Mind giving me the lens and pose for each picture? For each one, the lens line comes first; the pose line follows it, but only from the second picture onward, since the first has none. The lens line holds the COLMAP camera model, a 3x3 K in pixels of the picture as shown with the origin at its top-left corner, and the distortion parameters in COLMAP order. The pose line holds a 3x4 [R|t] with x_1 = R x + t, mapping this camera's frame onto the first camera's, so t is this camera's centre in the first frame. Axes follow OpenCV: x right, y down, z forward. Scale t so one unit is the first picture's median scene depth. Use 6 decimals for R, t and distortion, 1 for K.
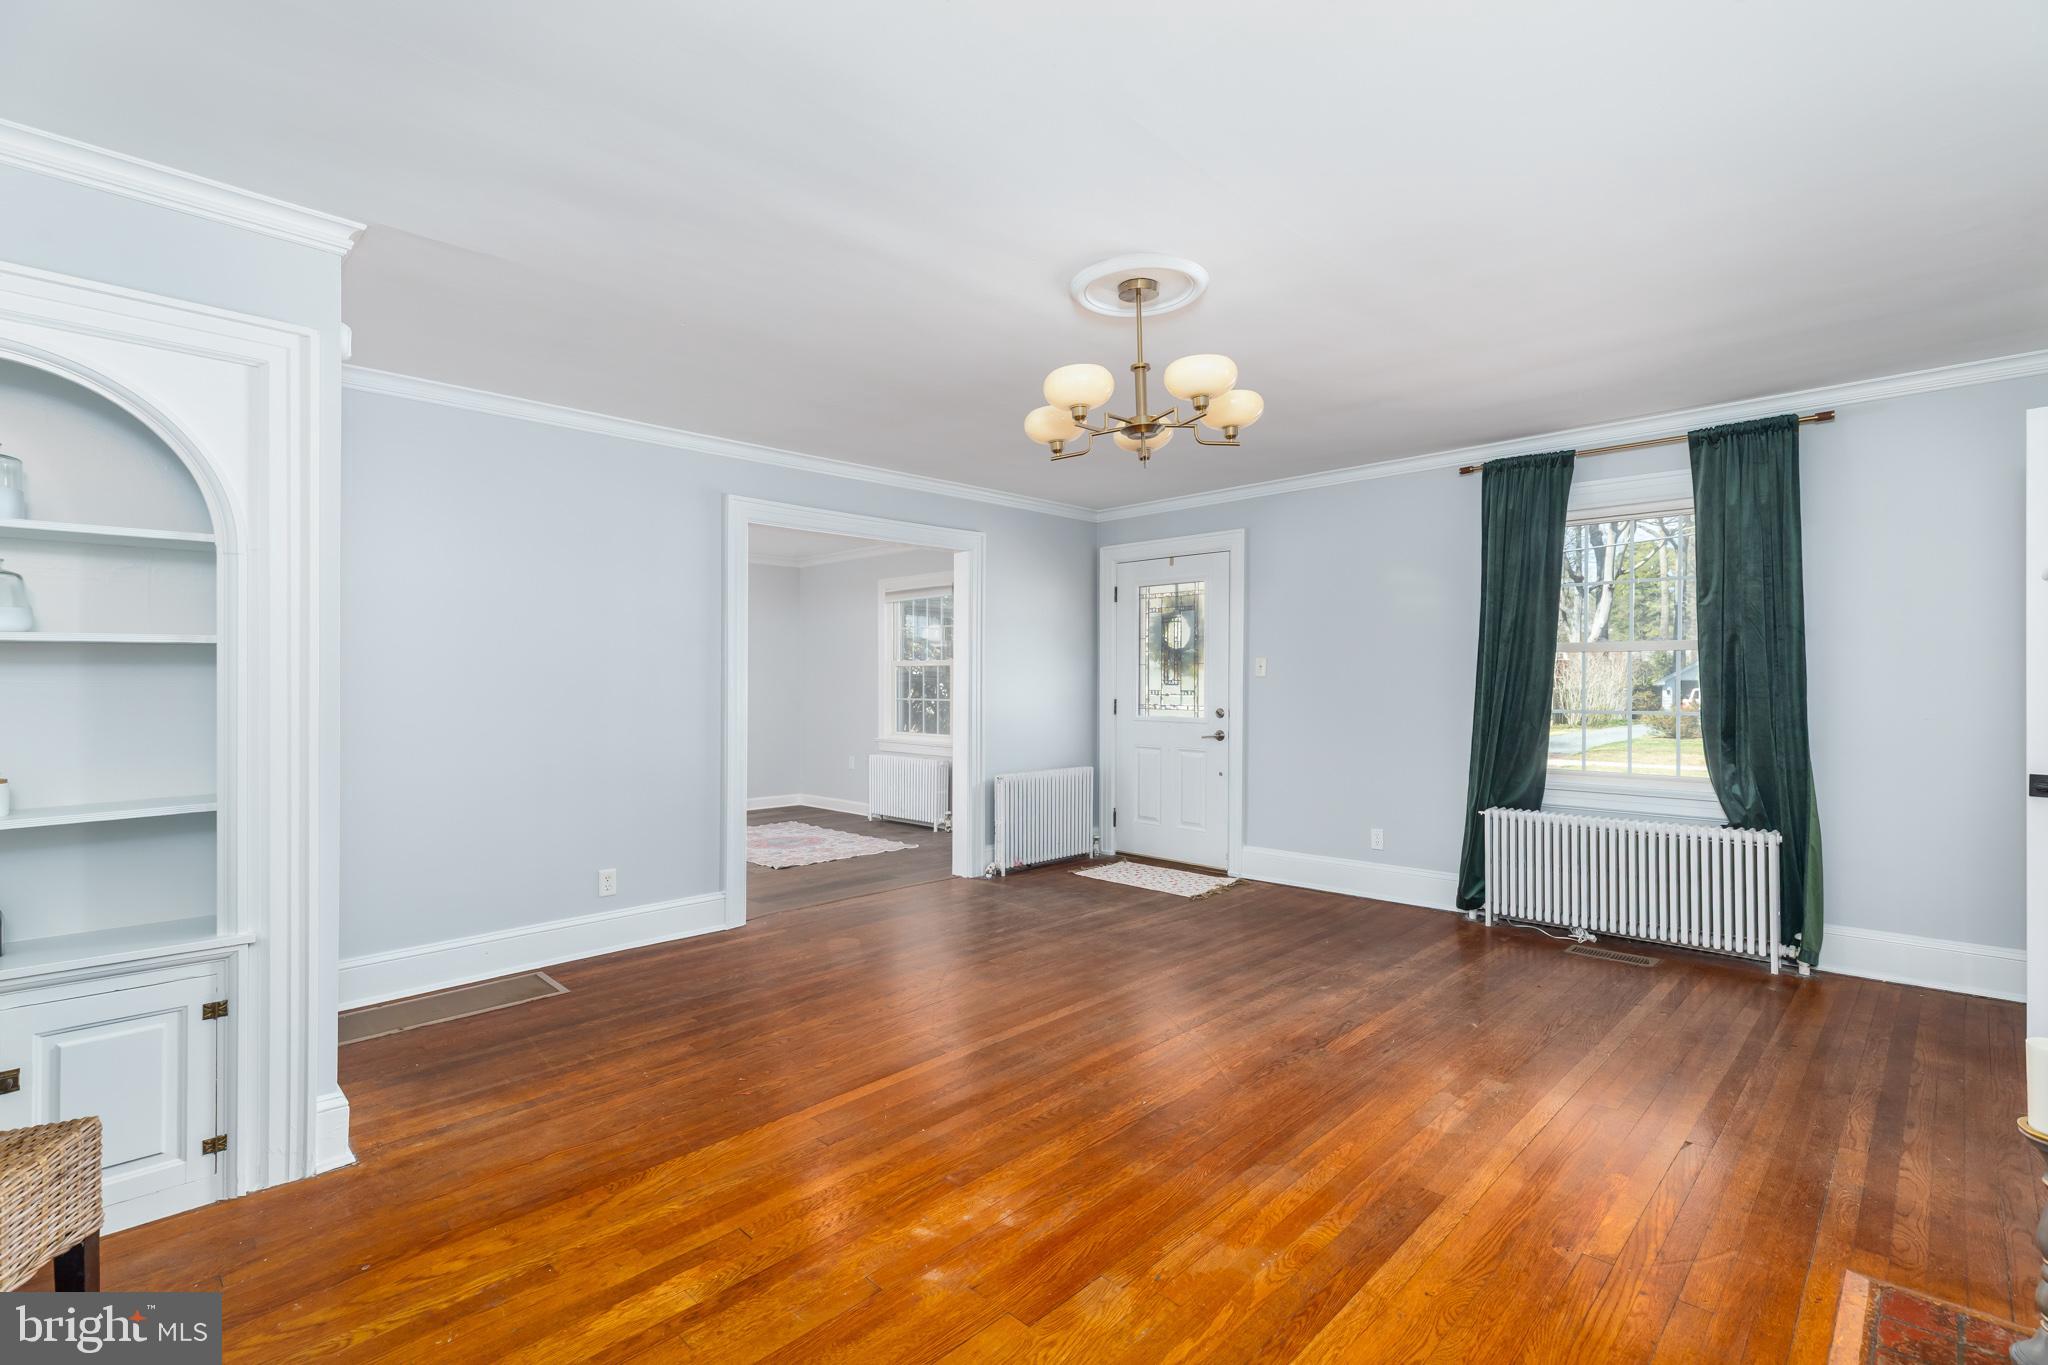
lens RADIAL K [[927.4, 0, 1024.0], [0, 927.4, 682.5], [0, 0, 1]] dist [0.000575, 0.000001]
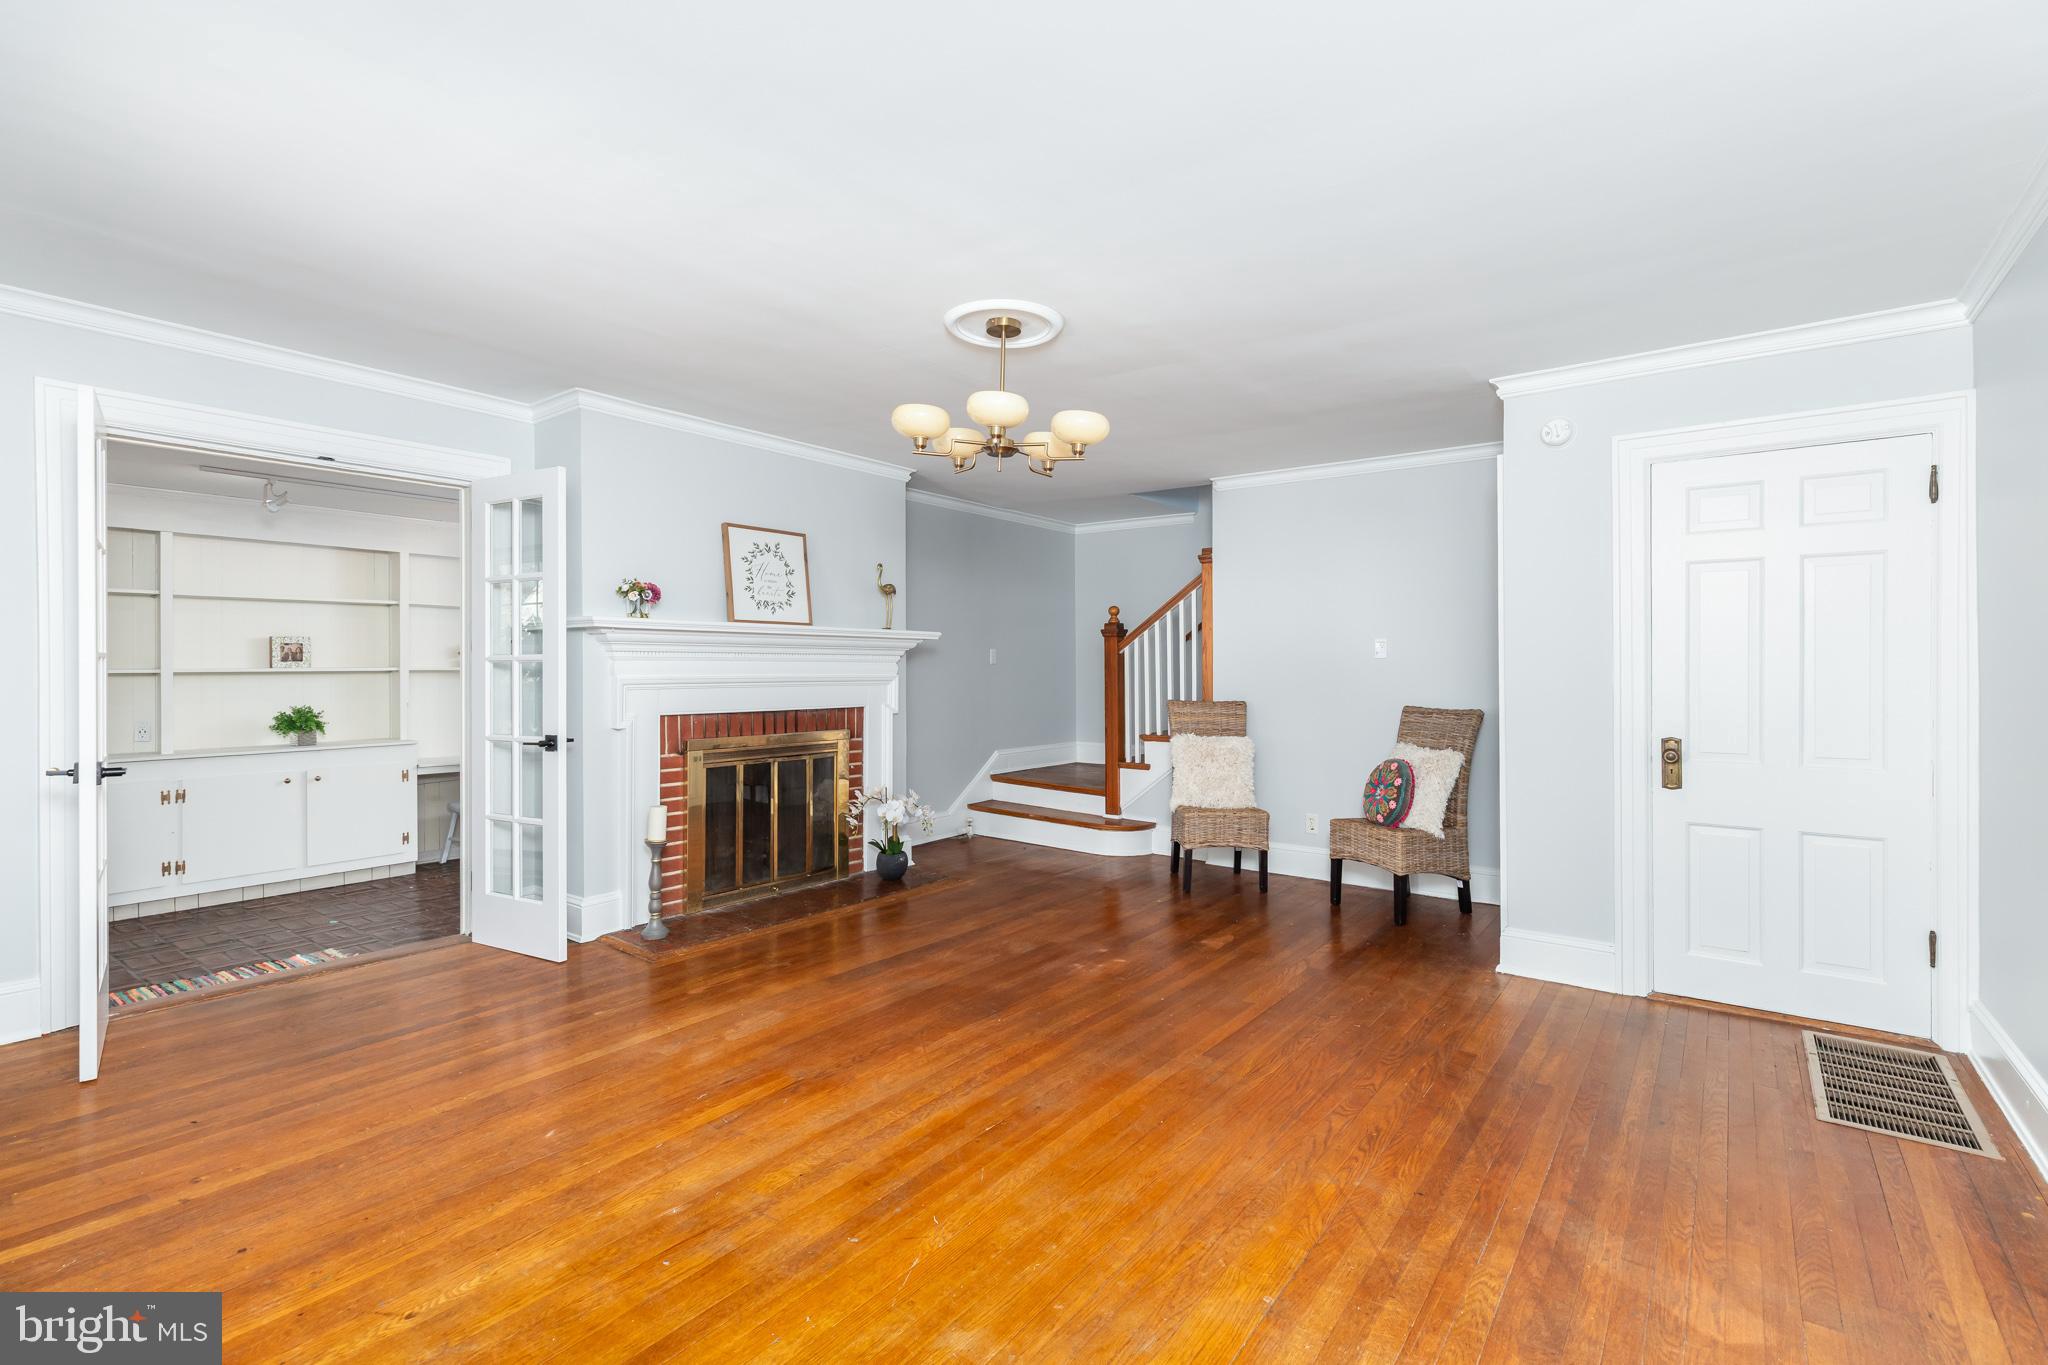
lens RADIAL K [[932.2, 0, 1028.1], [0, 932.2, 664.0], [0, 0, 1]] dist [0.003164, 0.000030]
pose [[-0.990426, -0.000363, -0.138043, 0.182419], [-0.000214, 0.999999, -0.001093, -0.004620], [0.138044, -0.001053, -0.990426, 1.548332]]
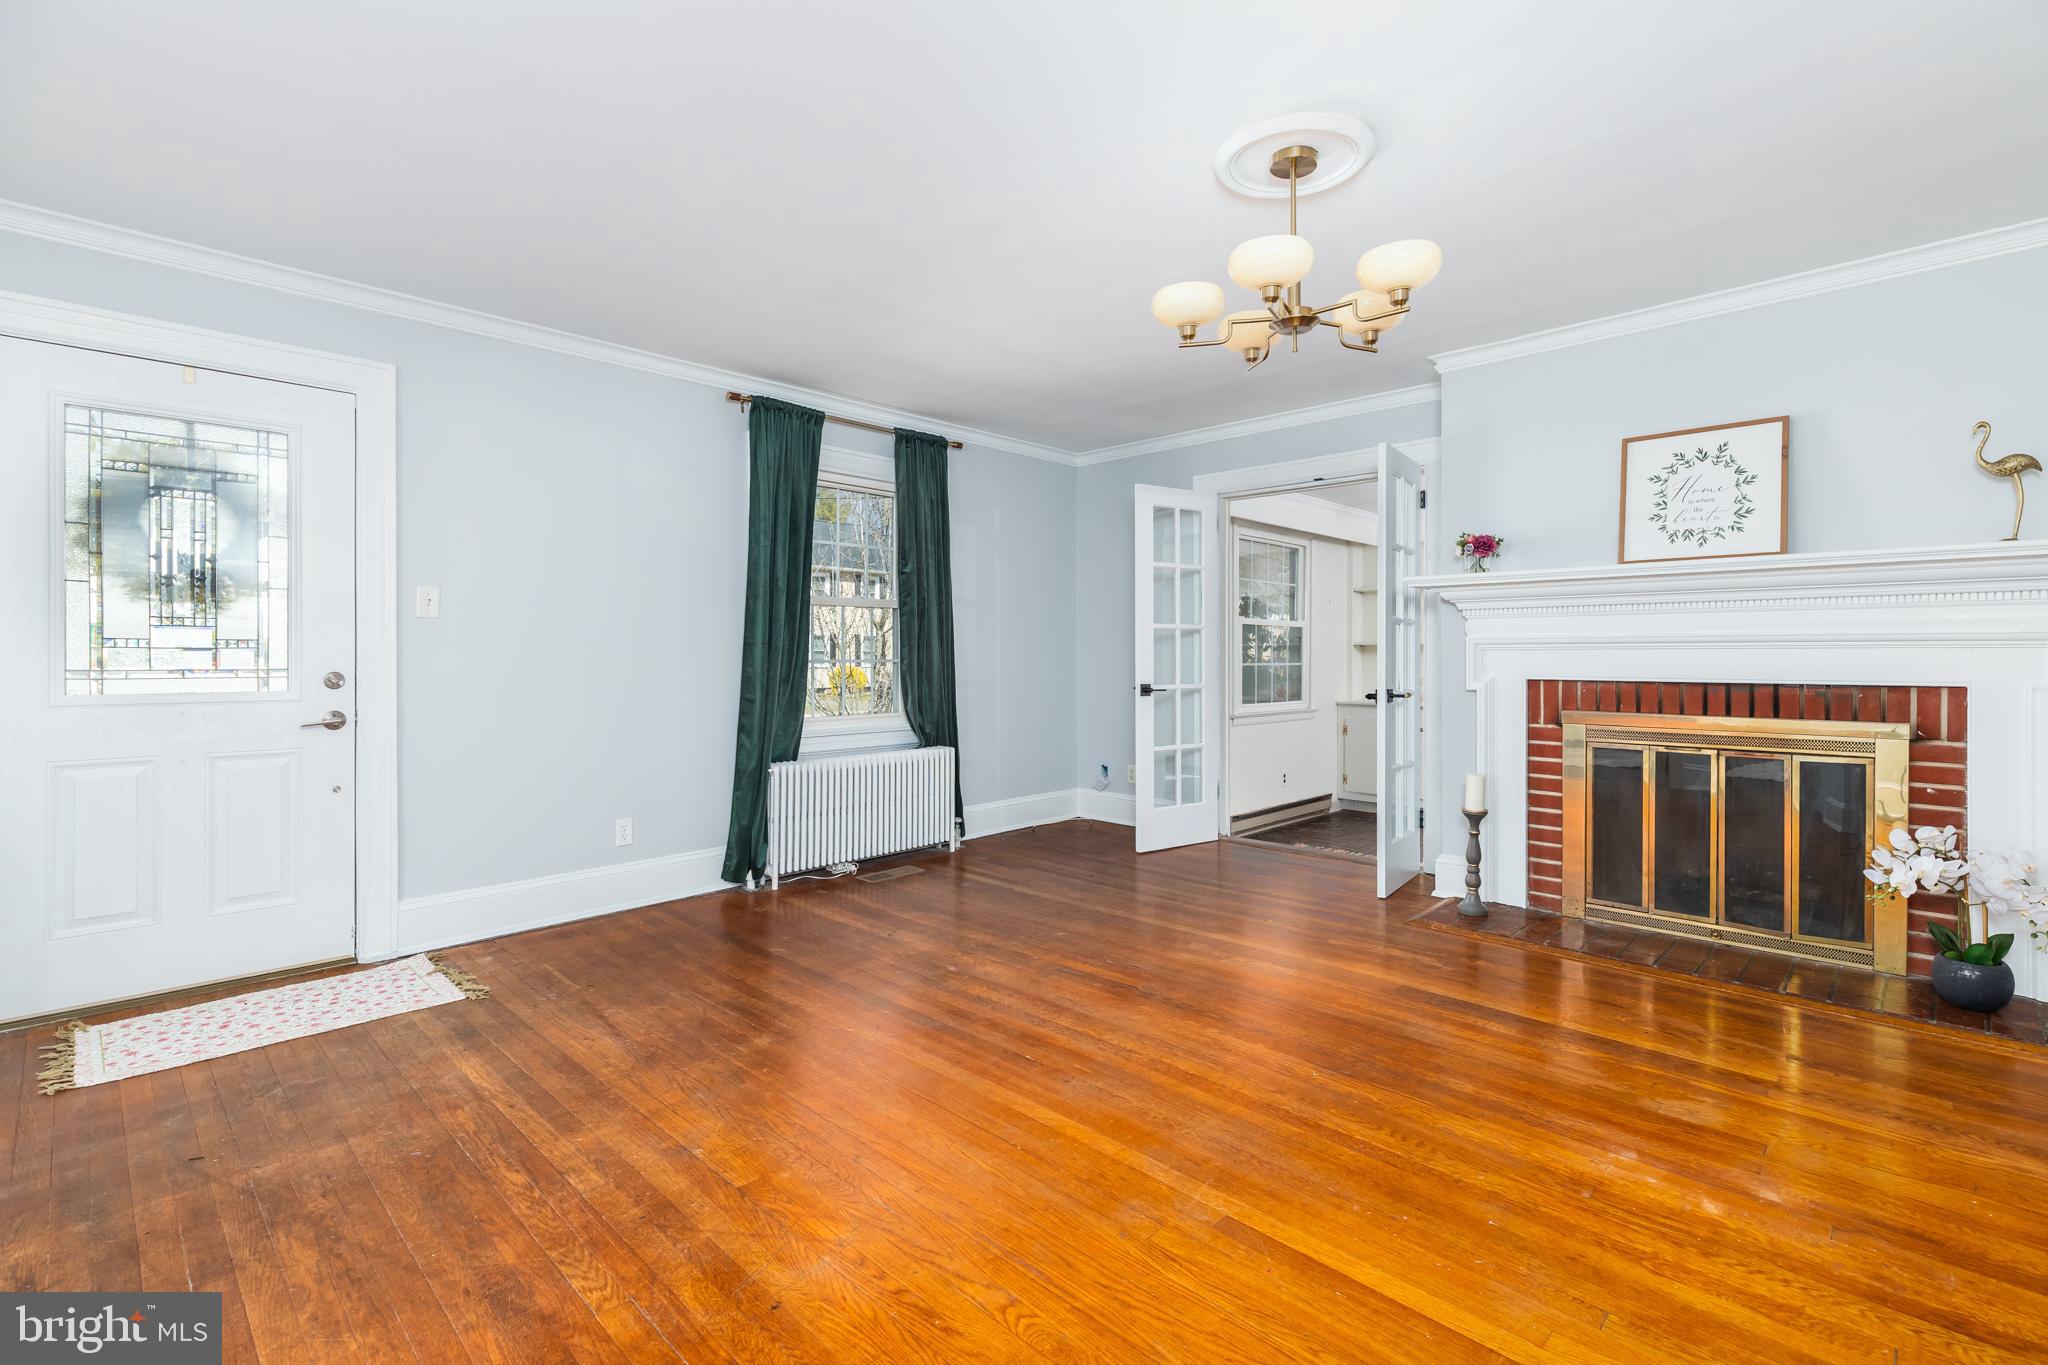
lens RADIAL K [[932.2, 0, 1028.1], [0, 932.2, 664.0], [0, 0, 1]] dist [0.003164, 0.000030]
pose [[-0.007648, -0.008768, 0.999932, -0.546406], [0.002540, 0.999958, 0.008787, 0.030117], [-0.999968, 0.002607, -0.007625, 0.905964]]
